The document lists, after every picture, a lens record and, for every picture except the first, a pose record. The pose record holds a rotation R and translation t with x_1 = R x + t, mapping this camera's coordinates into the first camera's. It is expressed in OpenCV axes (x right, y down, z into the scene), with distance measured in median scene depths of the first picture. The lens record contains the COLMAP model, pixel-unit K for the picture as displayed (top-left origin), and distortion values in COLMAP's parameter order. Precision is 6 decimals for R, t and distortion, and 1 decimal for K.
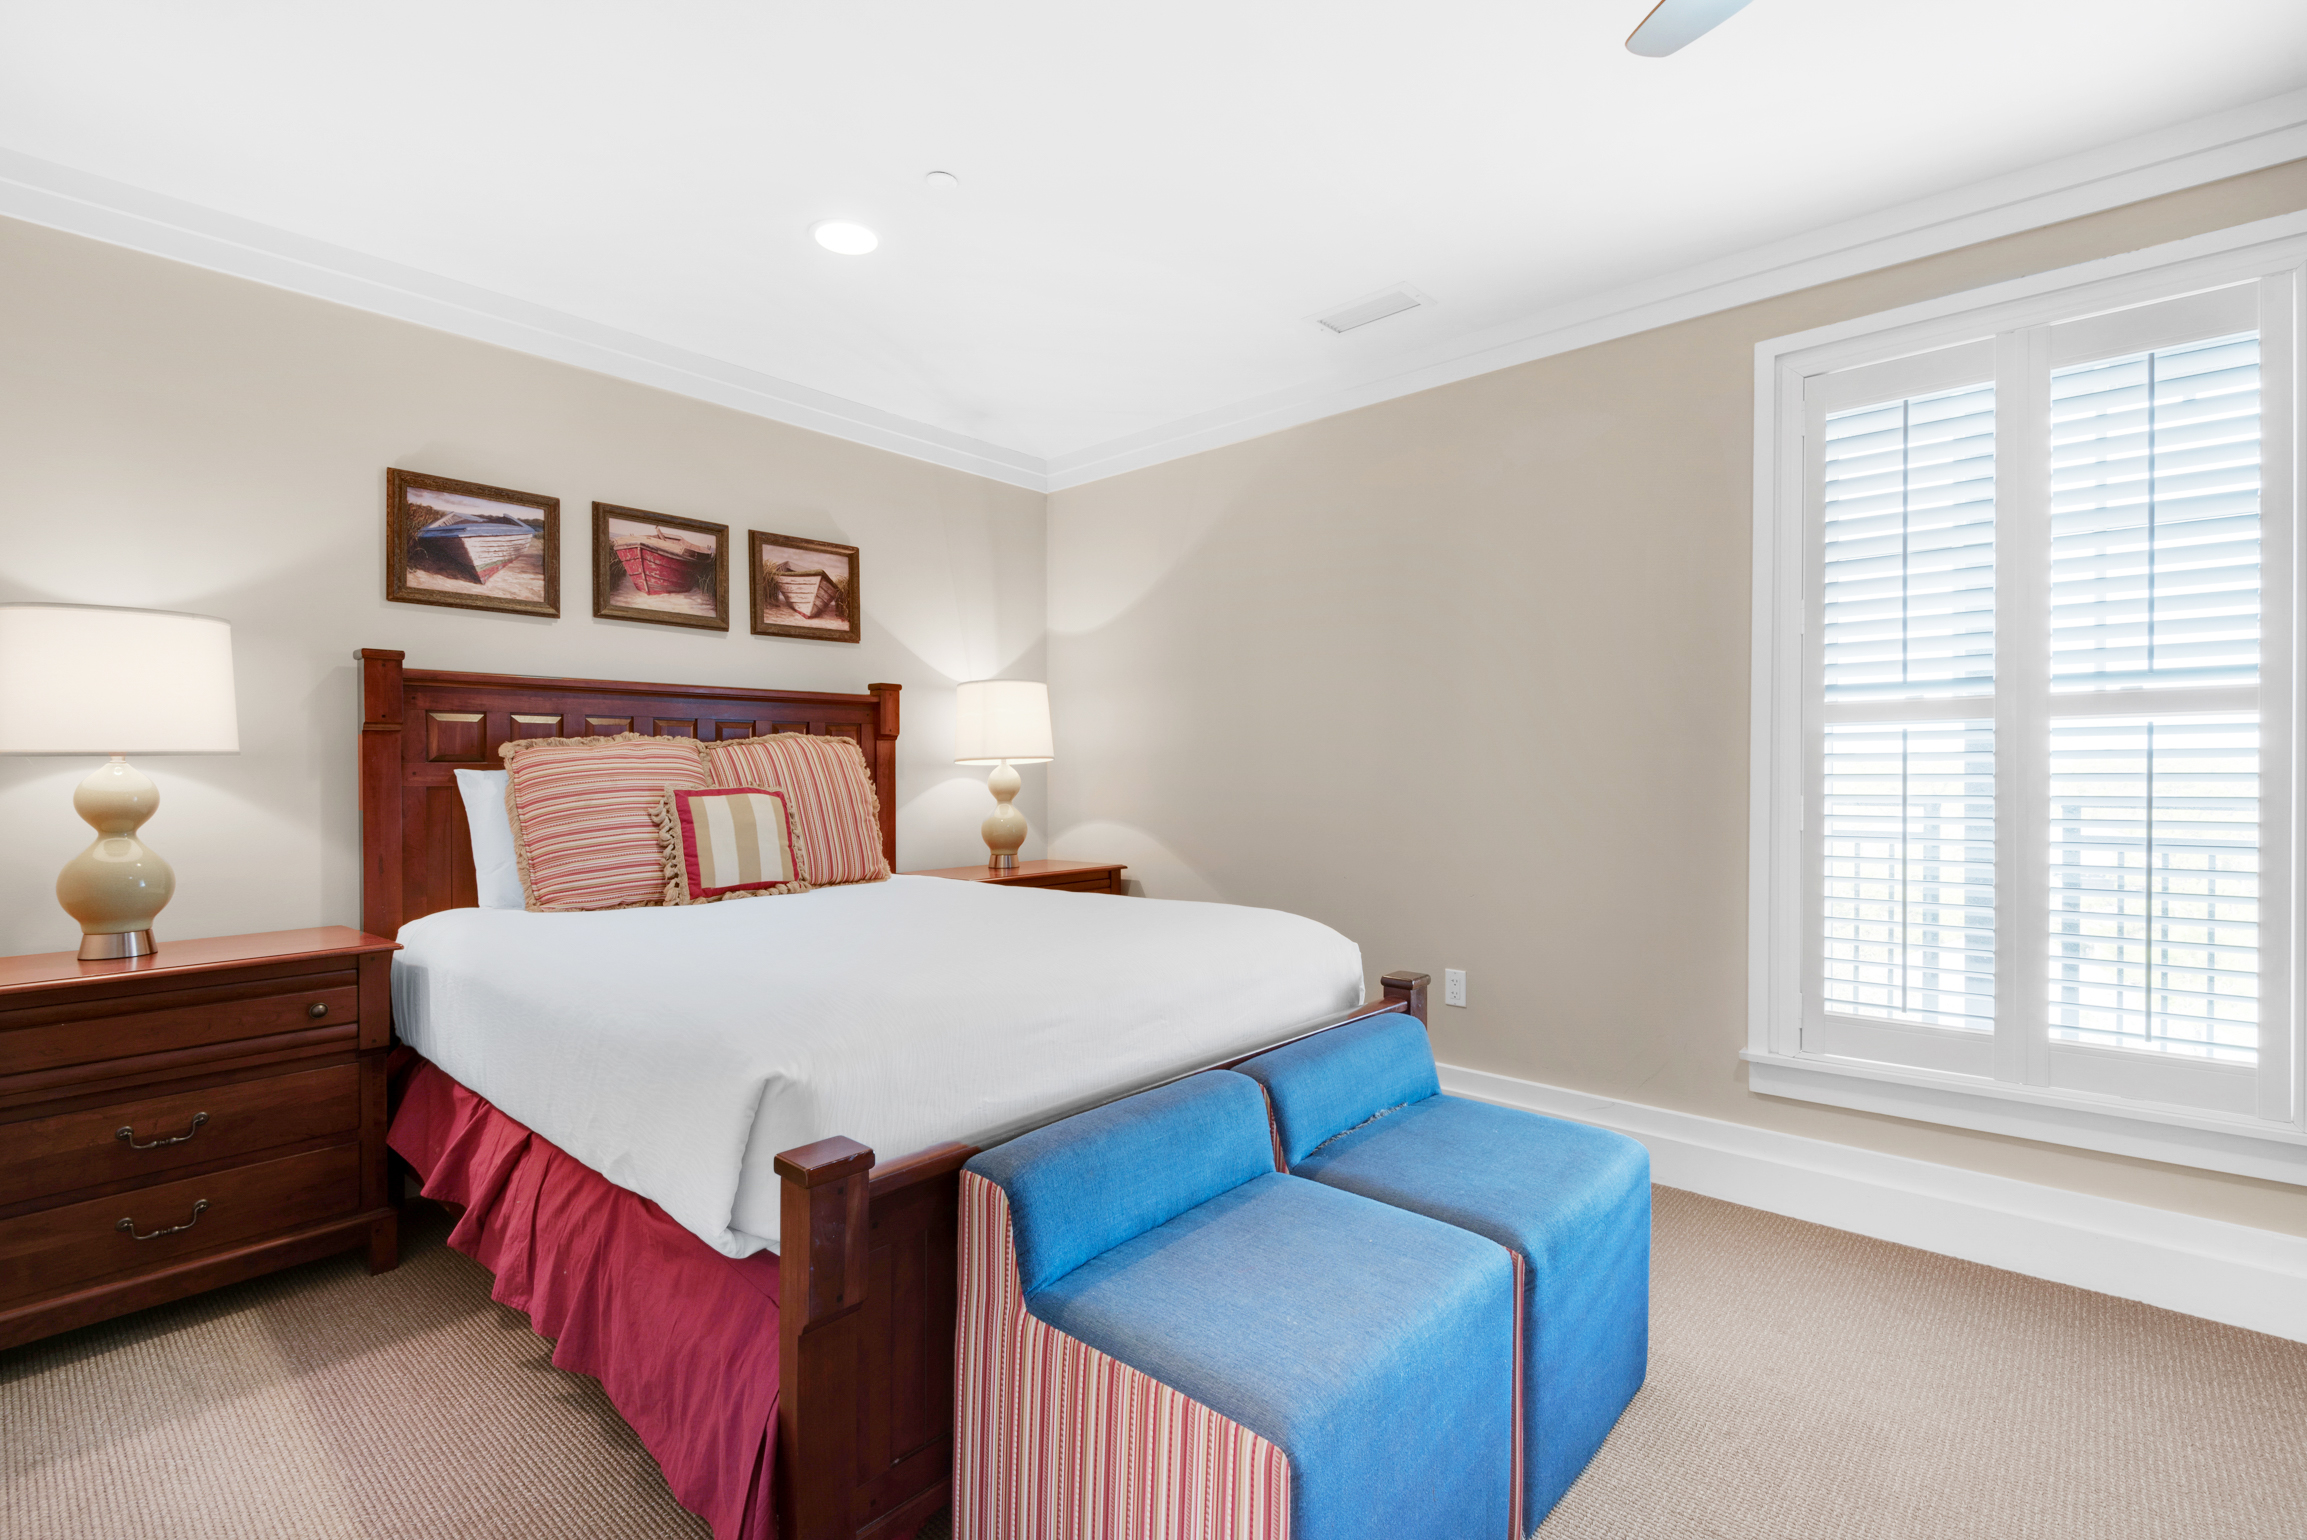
lens RADIAL K [[1038.4, 0, 1144.3], [0, 1038.4, 778.2], [0, 0, 1]] dist [0.007539, -0.007613]
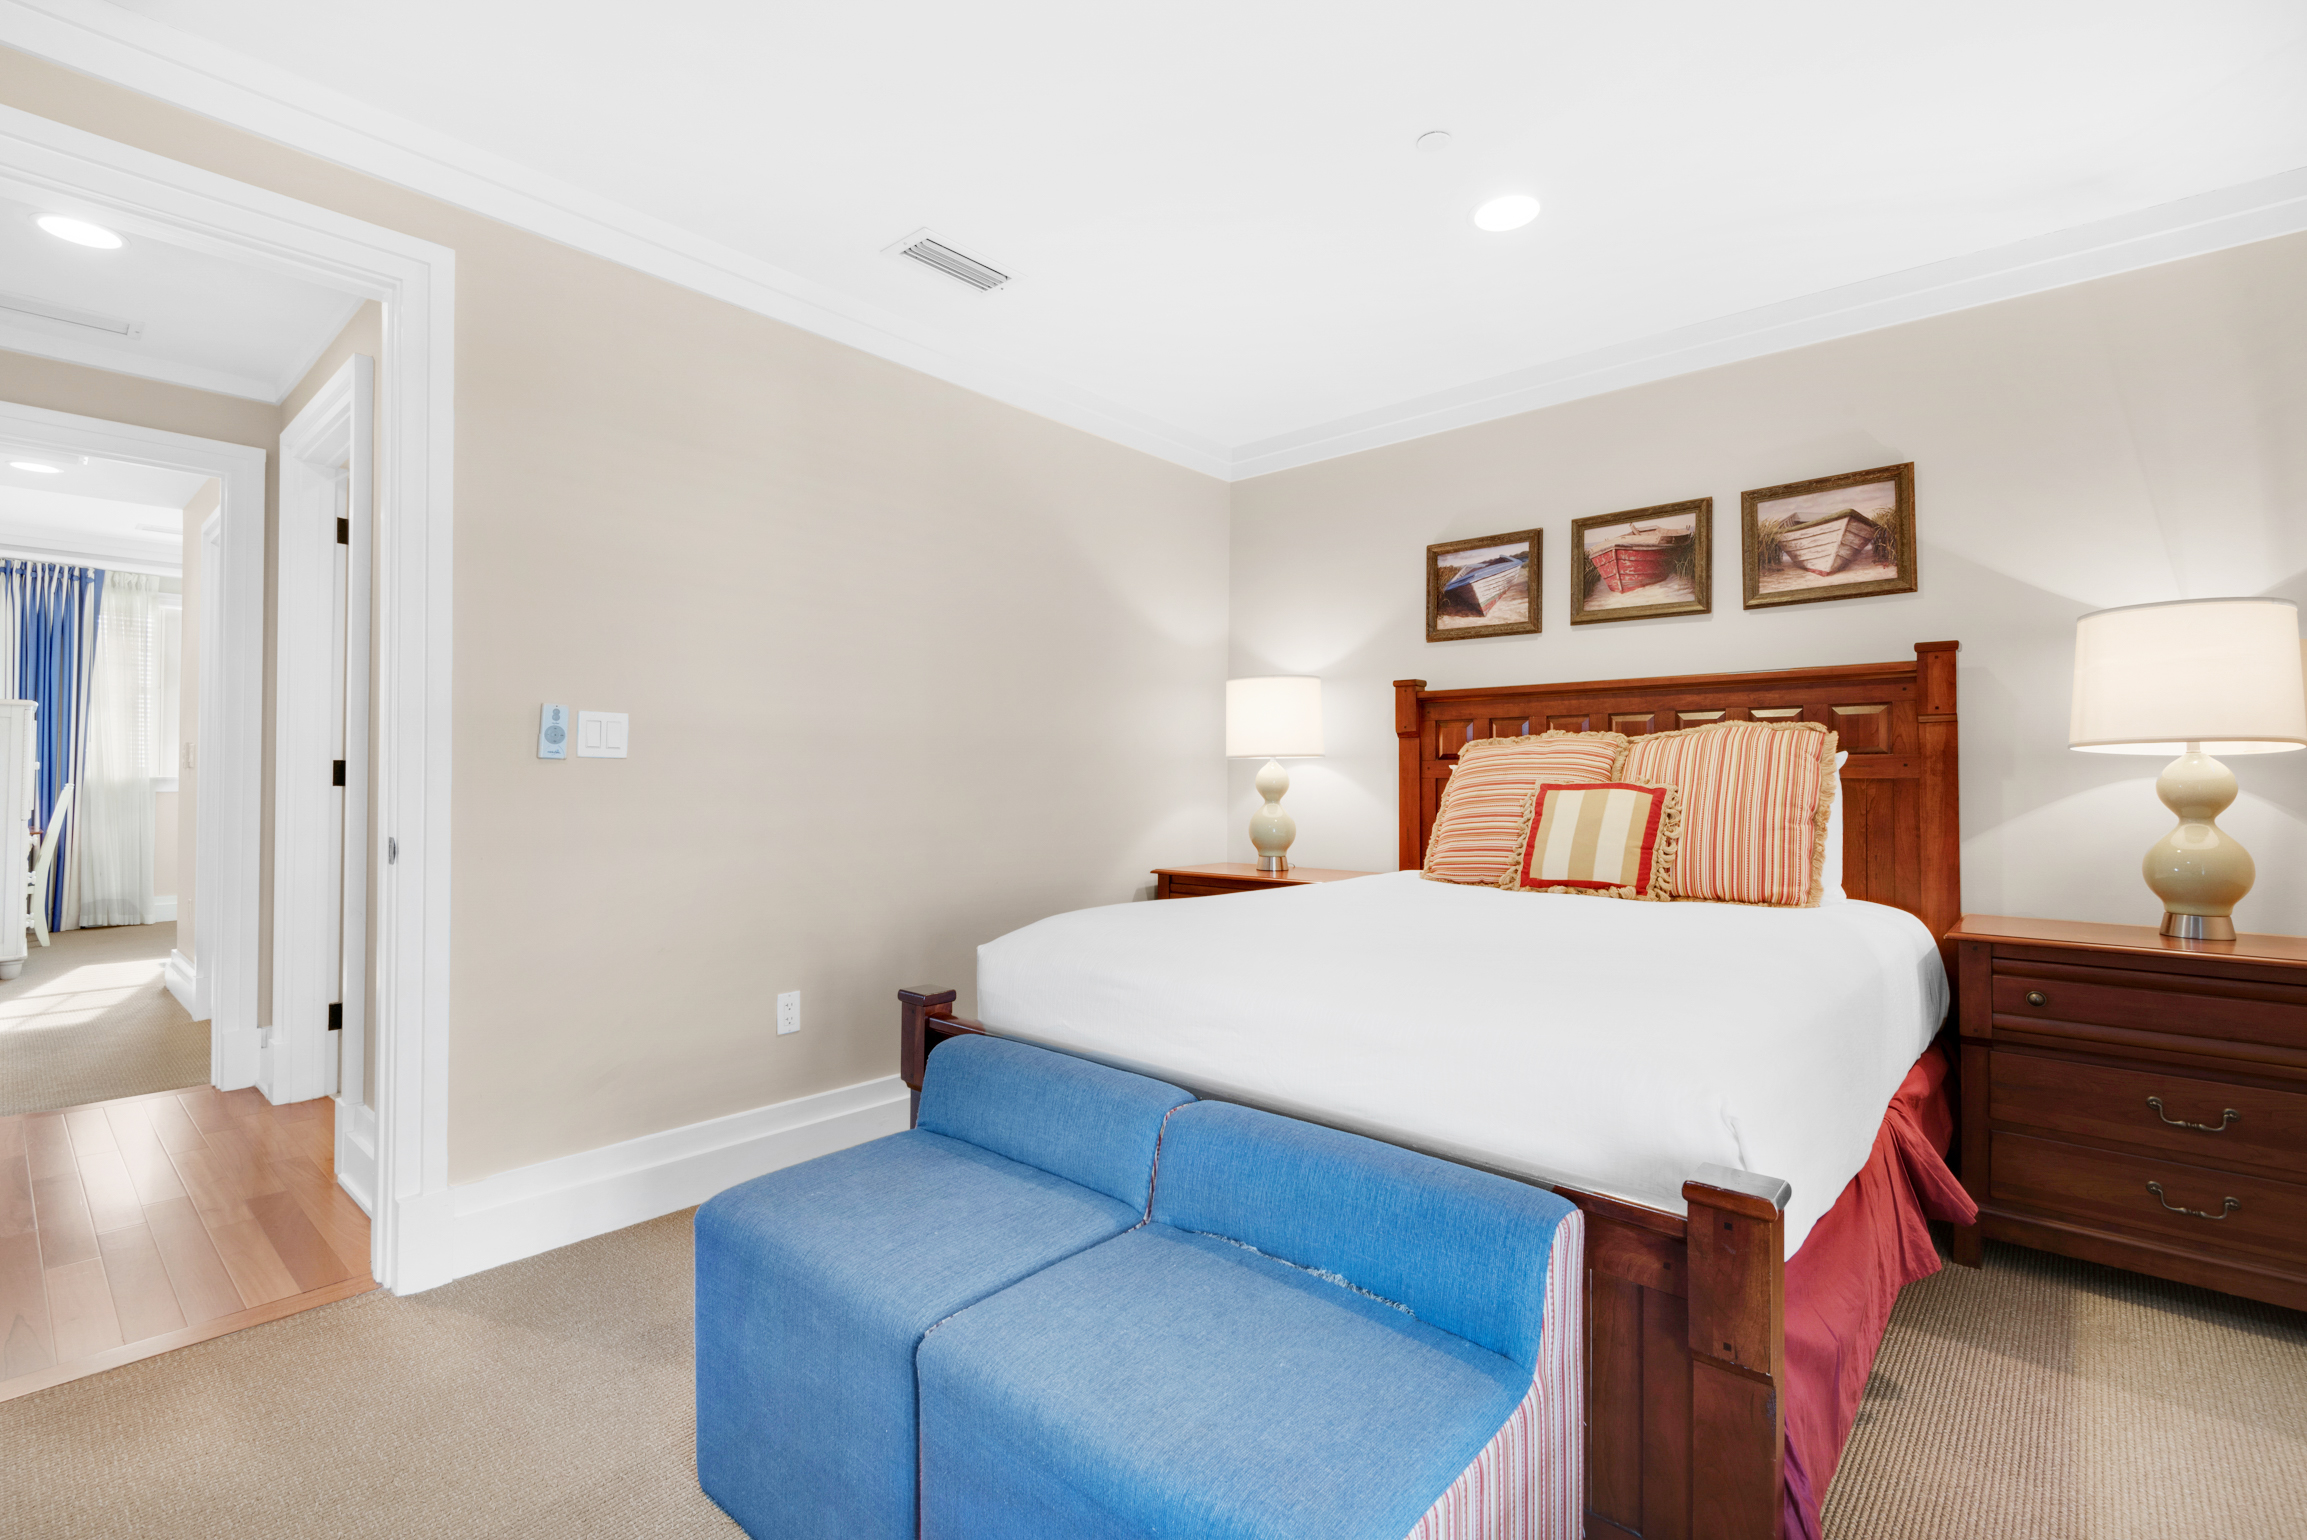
lens RADIAL K [[1038.4, 0, 1148.2], [0, 1038.4, 770.7], [0, 0, 1]] dist [0.007539, -0.007613]
pose [[-0.020397, 0.008048, -0.999760, 0.559996], [-0.001558, 0.999966, 0.008082, -0.009497], [0.999791, 0.001723, -0.020384, 0.557849]]
